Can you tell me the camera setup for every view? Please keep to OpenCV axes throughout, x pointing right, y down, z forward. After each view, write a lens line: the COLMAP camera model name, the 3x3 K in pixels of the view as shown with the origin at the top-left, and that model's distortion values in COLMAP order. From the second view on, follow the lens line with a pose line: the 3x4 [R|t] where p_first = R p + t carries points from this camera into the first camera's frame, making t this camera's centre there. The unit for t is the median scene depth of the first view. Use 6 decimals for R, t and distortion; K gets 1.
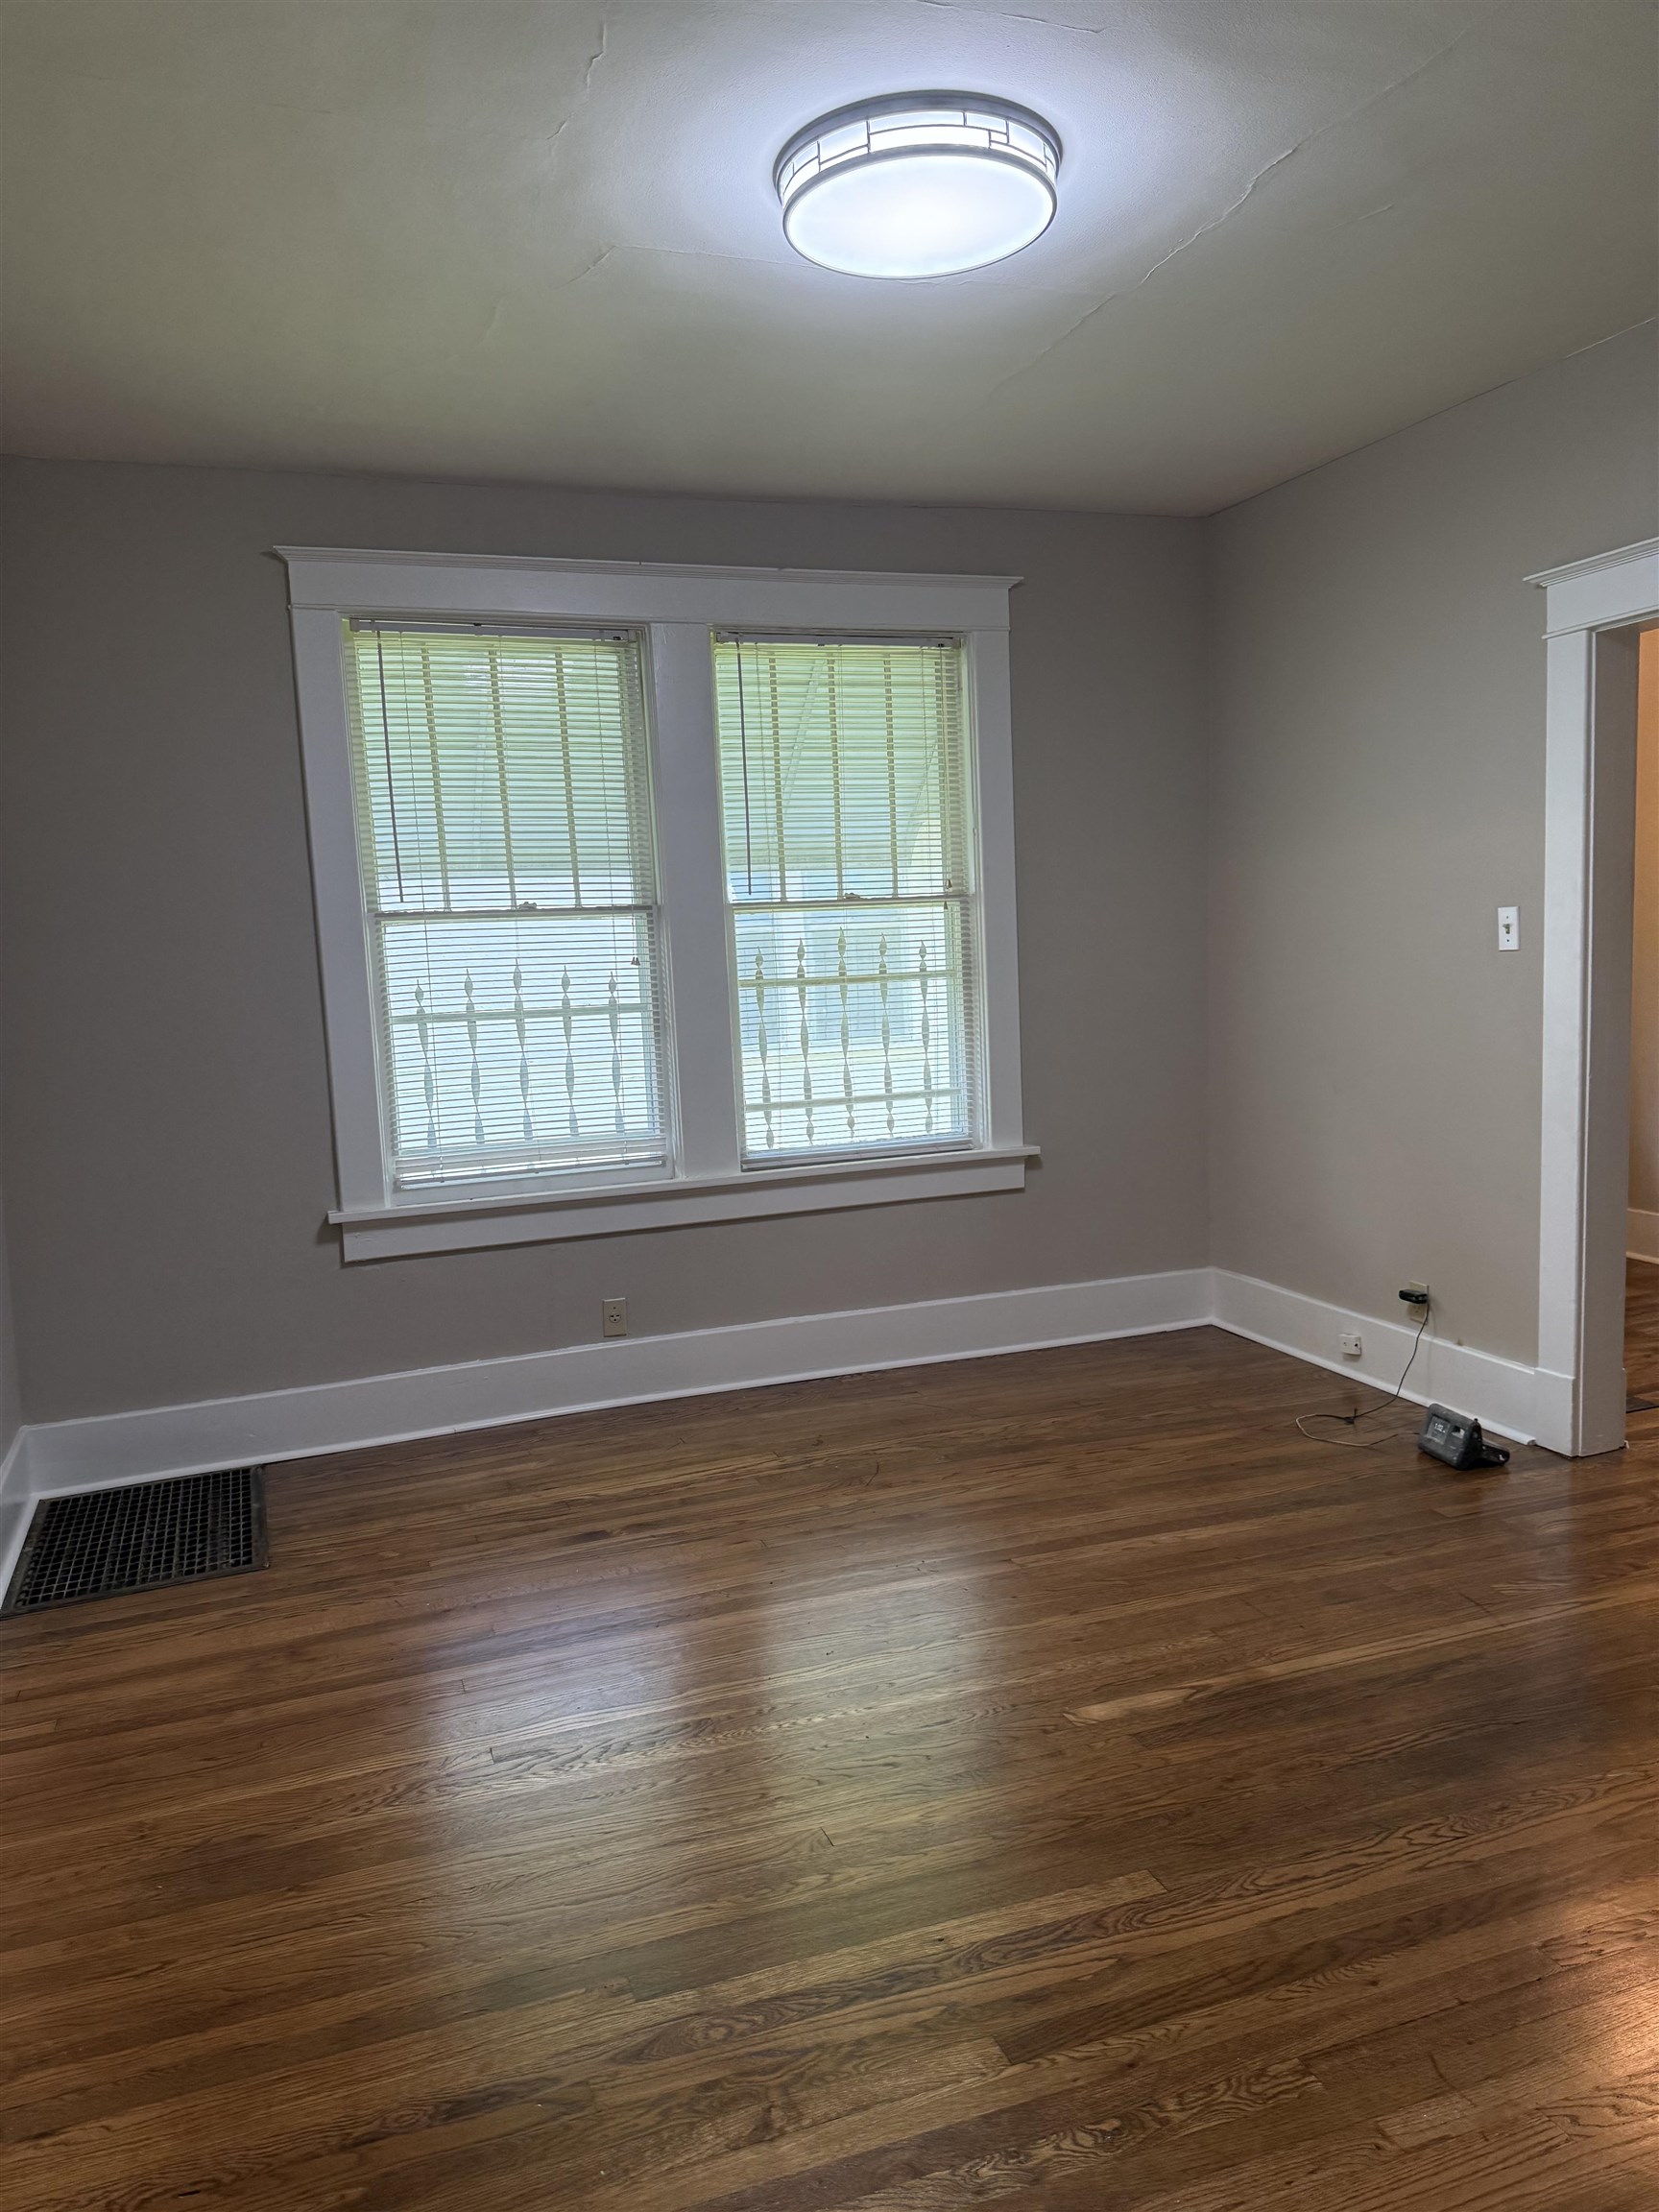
lens RADIAL K [[1563.5, 0, 832.7], [0, 1563.5, 1178.9], [0, 0, 1]] dist [0.000956, -0.001451]
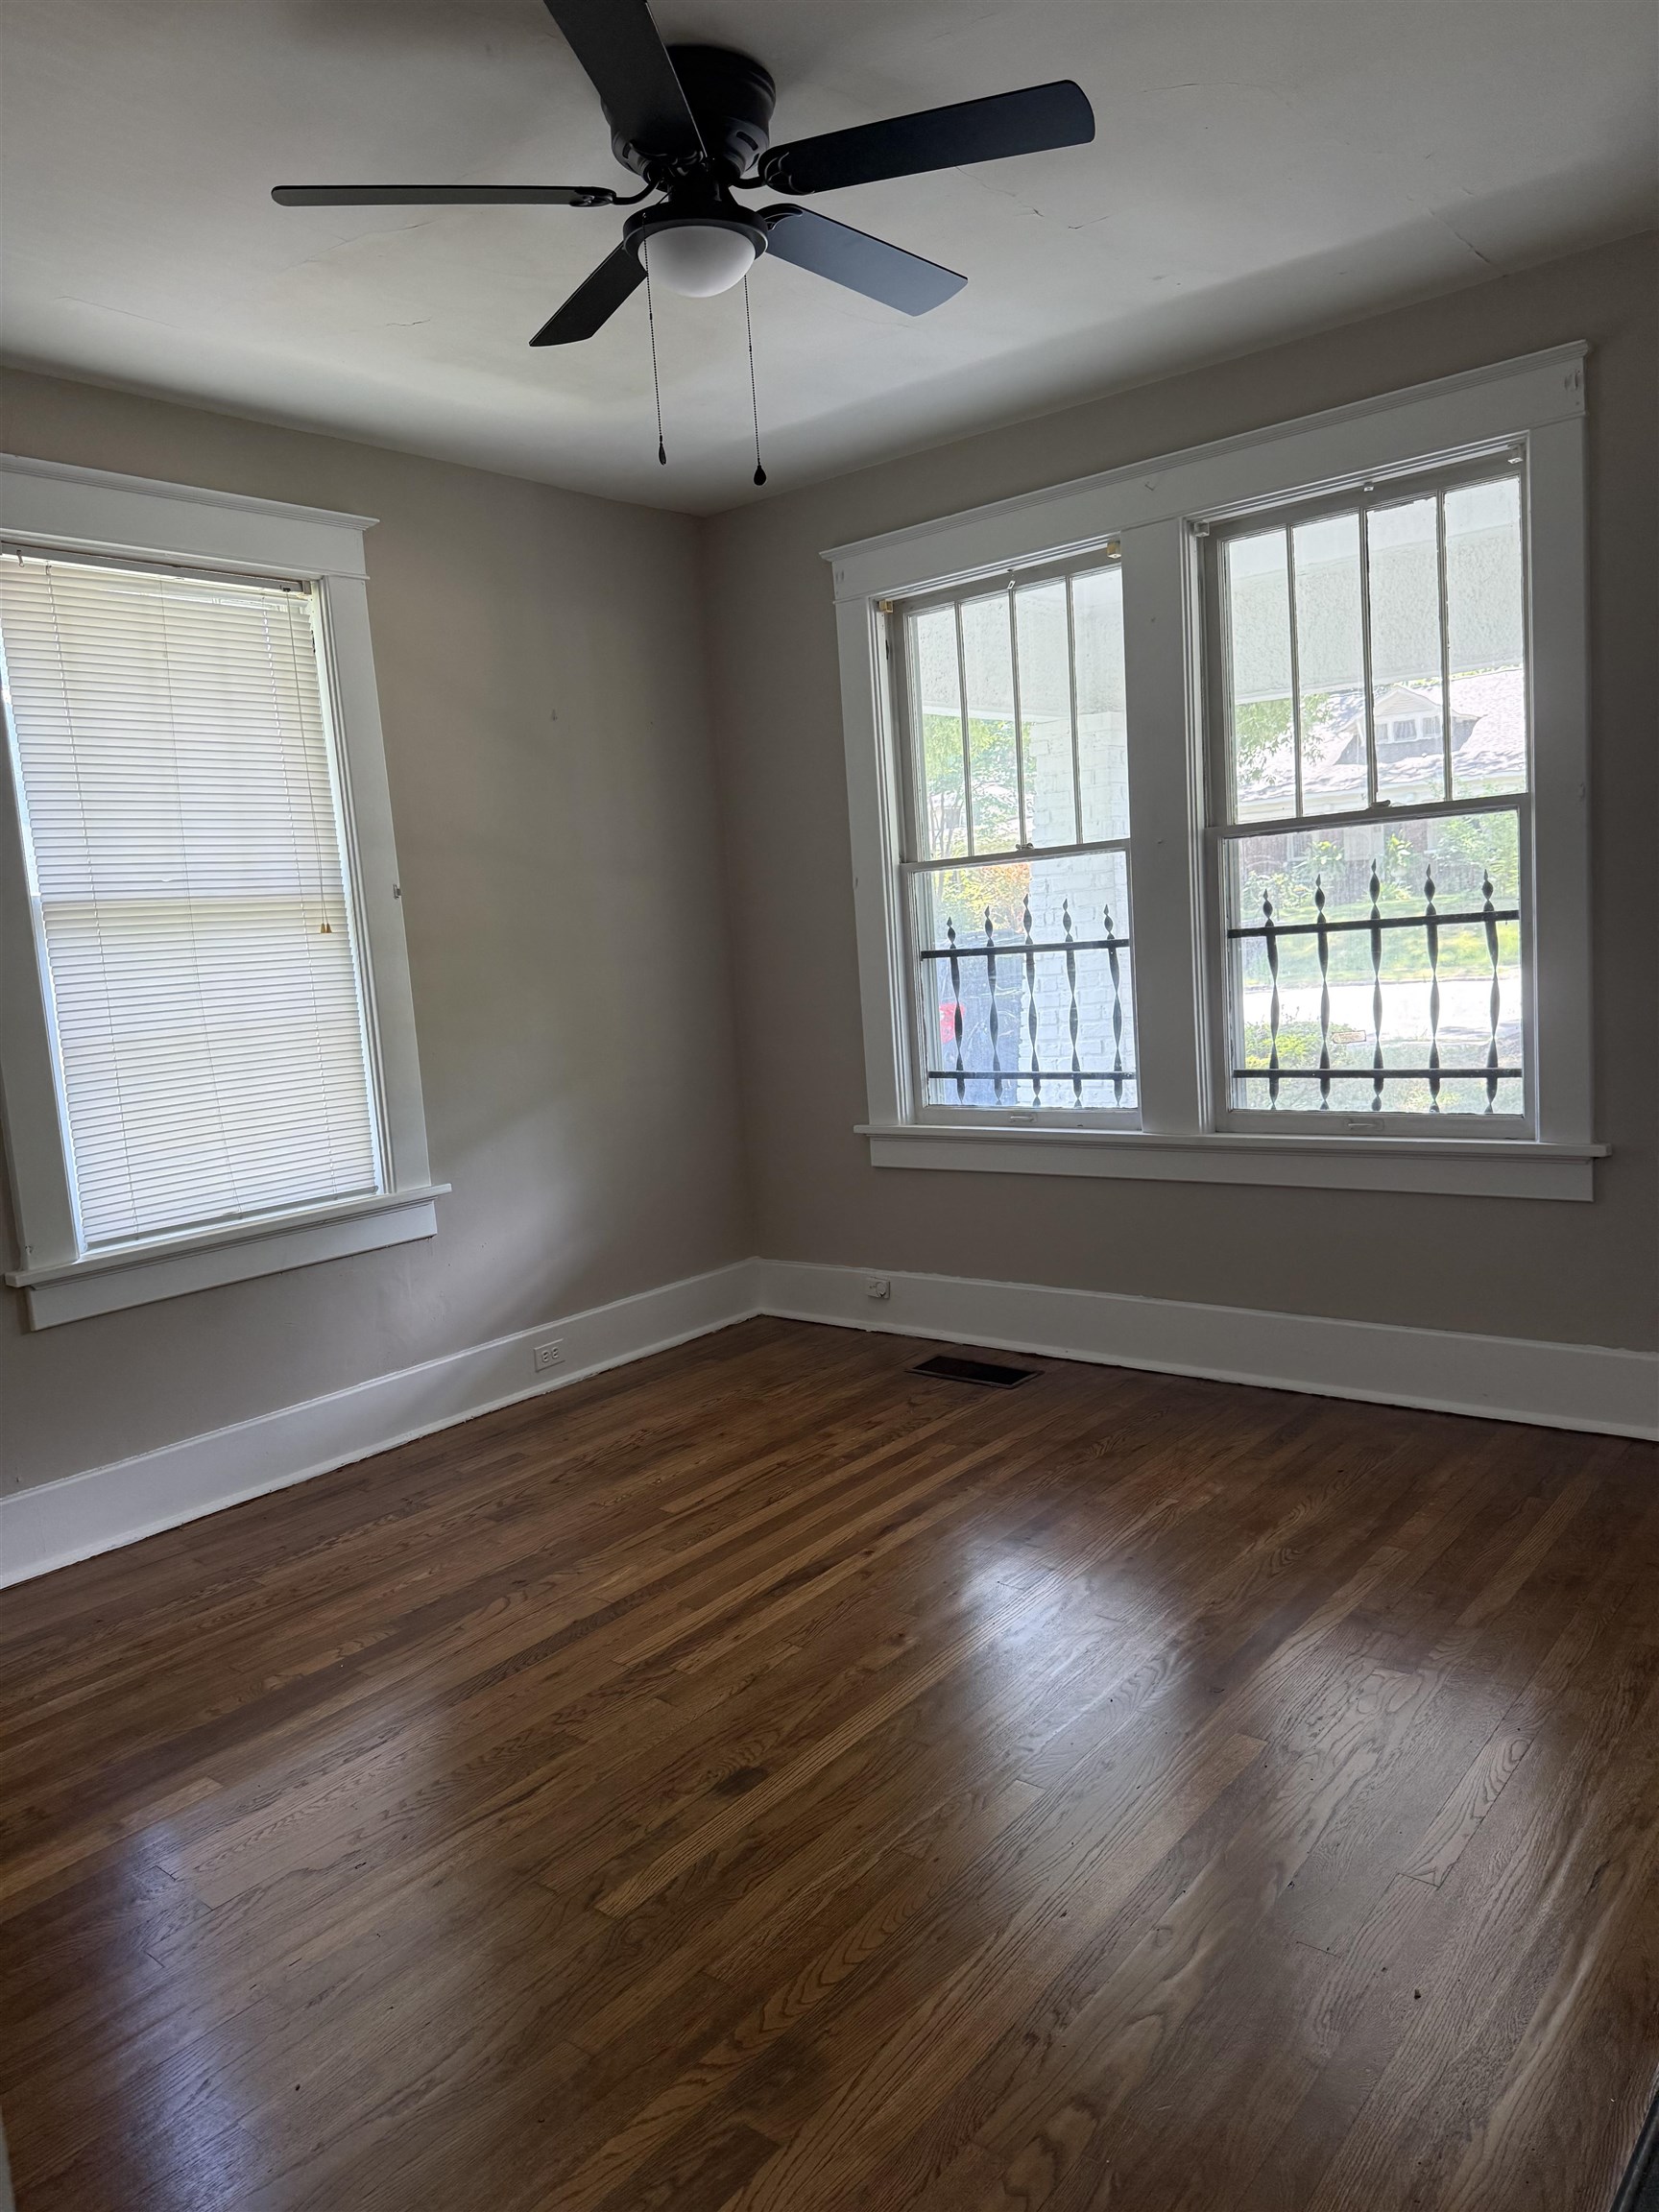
lens RADIAL K [[1573.3, 0, 805.0], [0, 1573.3, 1125.1], [0, 0, 1]] dist [0.005558, -0.018723]
pose [[0.465468, 0.119098, -0.877015, 0.611556], [-0.056095, 0.992883, 0.105060, -0.088269], [0.883285, 0.000294, 0.468836, 0.367493]]
